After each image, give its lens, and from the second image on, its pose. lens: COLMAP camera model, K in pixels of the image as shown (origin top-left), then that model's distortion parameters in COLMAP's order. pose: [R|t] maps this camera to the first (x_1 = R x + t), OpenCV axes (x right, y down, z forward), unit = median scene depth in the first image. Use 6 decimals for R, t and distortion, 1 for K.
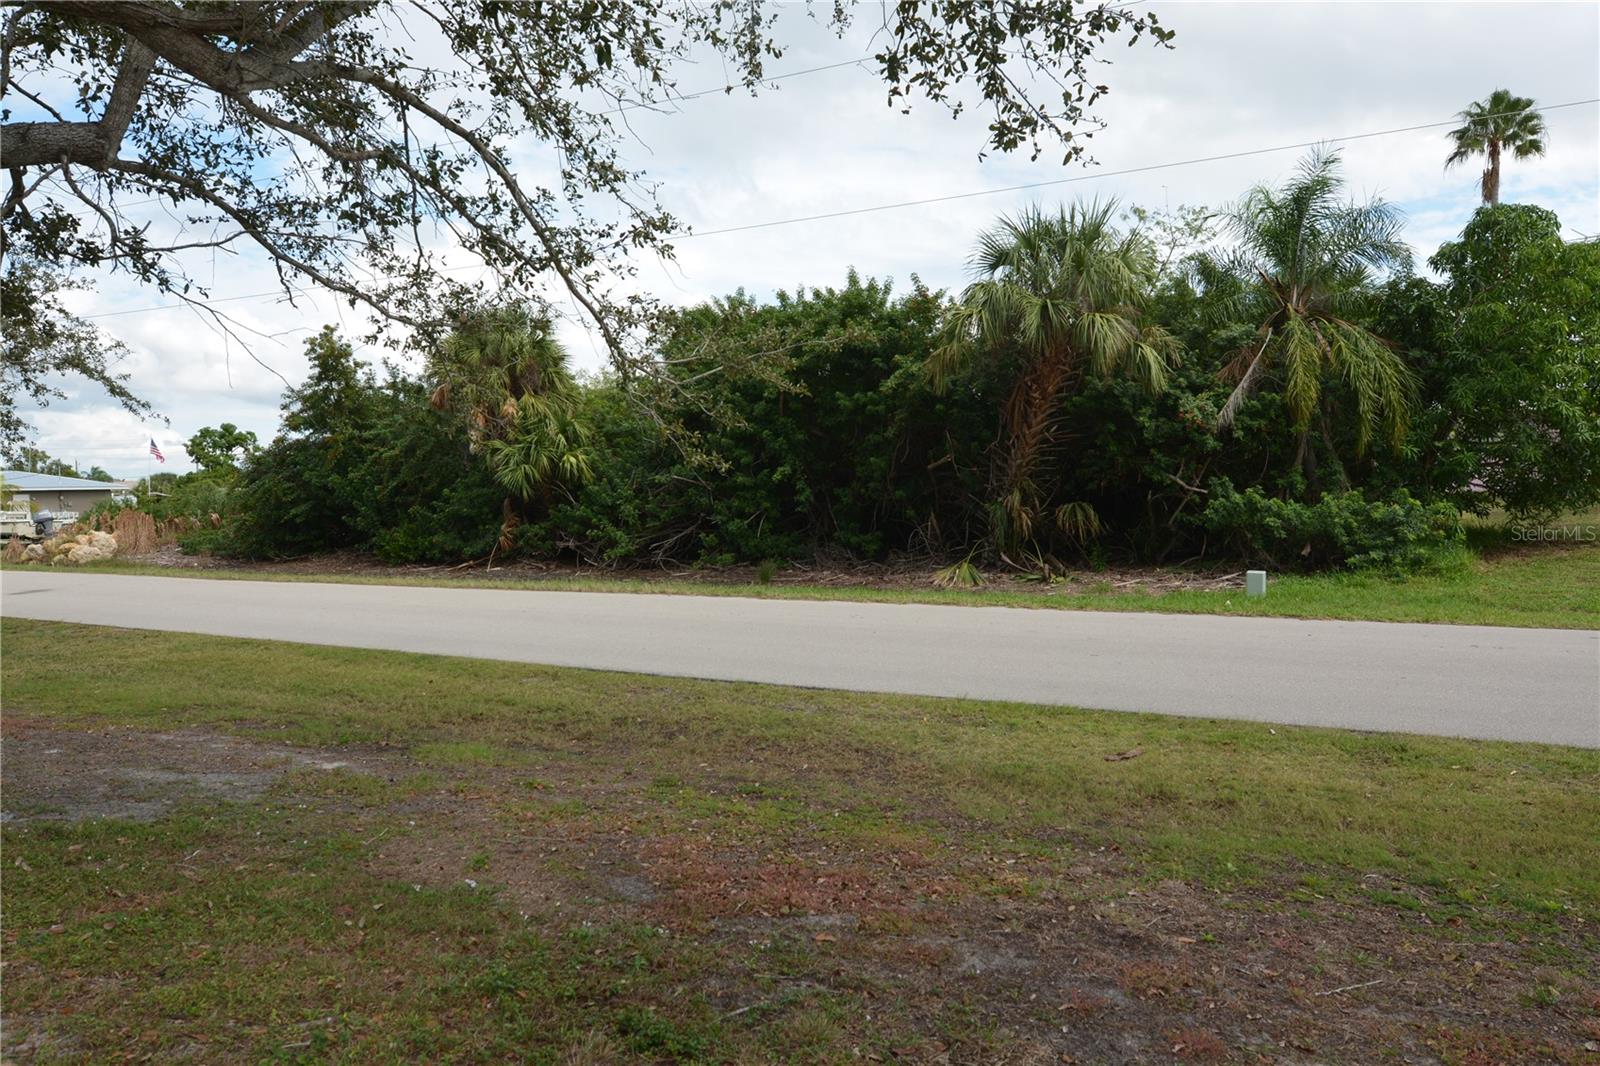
lens RADIAL K [[981.0, 0, 800.0], [0, 981.0, 533.0], [0, 0, 1]] dist [0.001621, -0.000267]
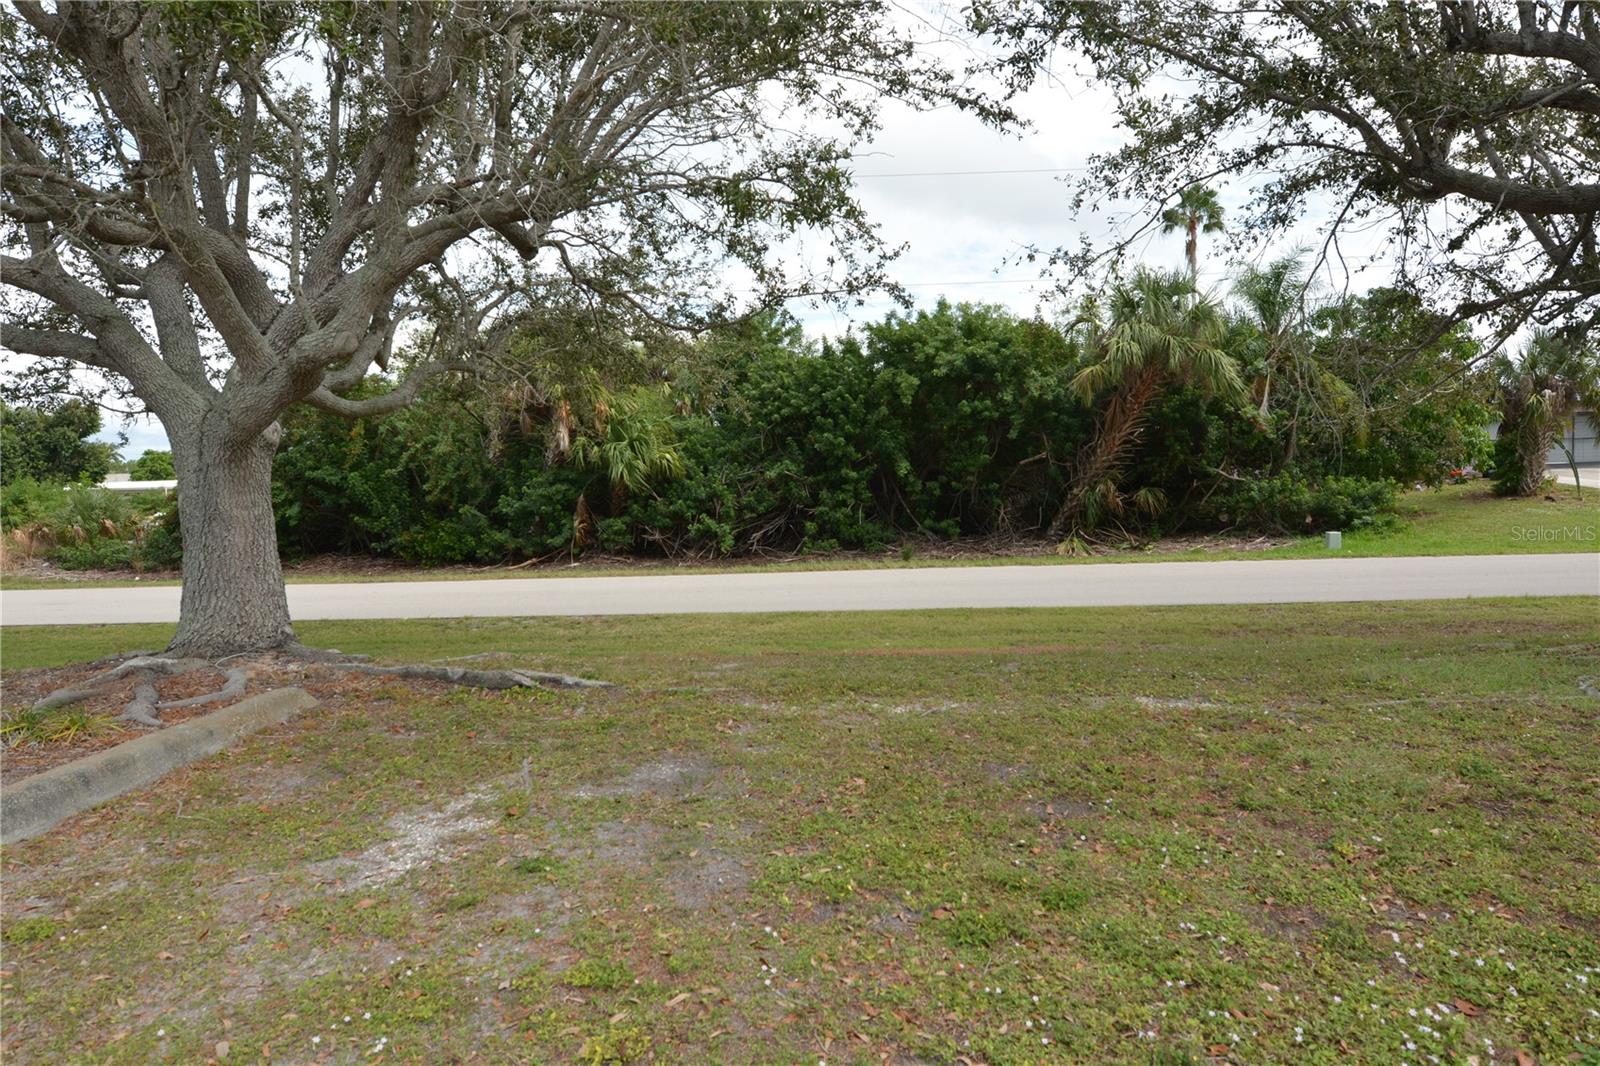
lens RADIAL K [[981.0, 0, 800.0], [0, 981.0, 533.0], [0, 0, 1]] dist [0.001621, -0.000267]
pose [[0.926027, -0.026848, 0.376502, -0.602628], [0.028658, 0.999589, 0.000795, 0.012863], [-0.376368, 0.010053, 0.926416, -0.038861]]
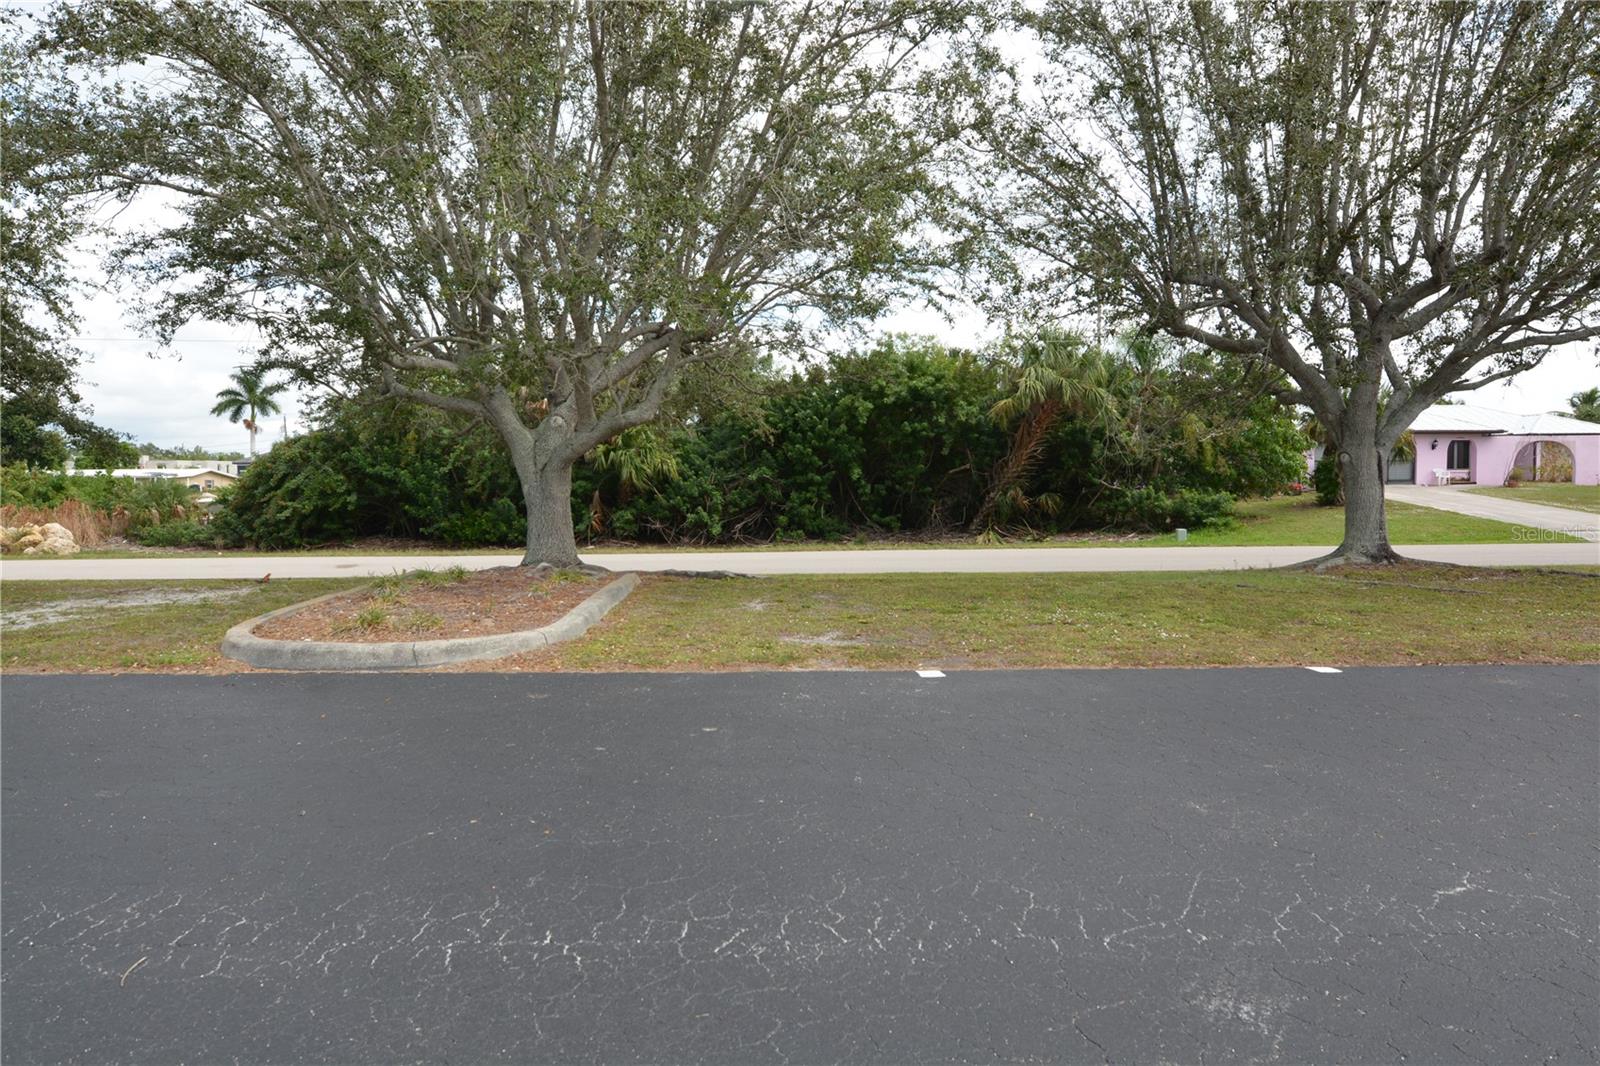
lens RADIAL K [[966.7, 0, 800.0], [0, 966.7, 533.0], [0, 0, 1]] dist [-0.005589, -0.000675]
pose [[0.896186, -0.012396, 0.443505, -0.779985], [0.012670, 0.999917, 0.002345, 0.024525], [-0.443497, 0.003518, 0.896269, -0.279416]]
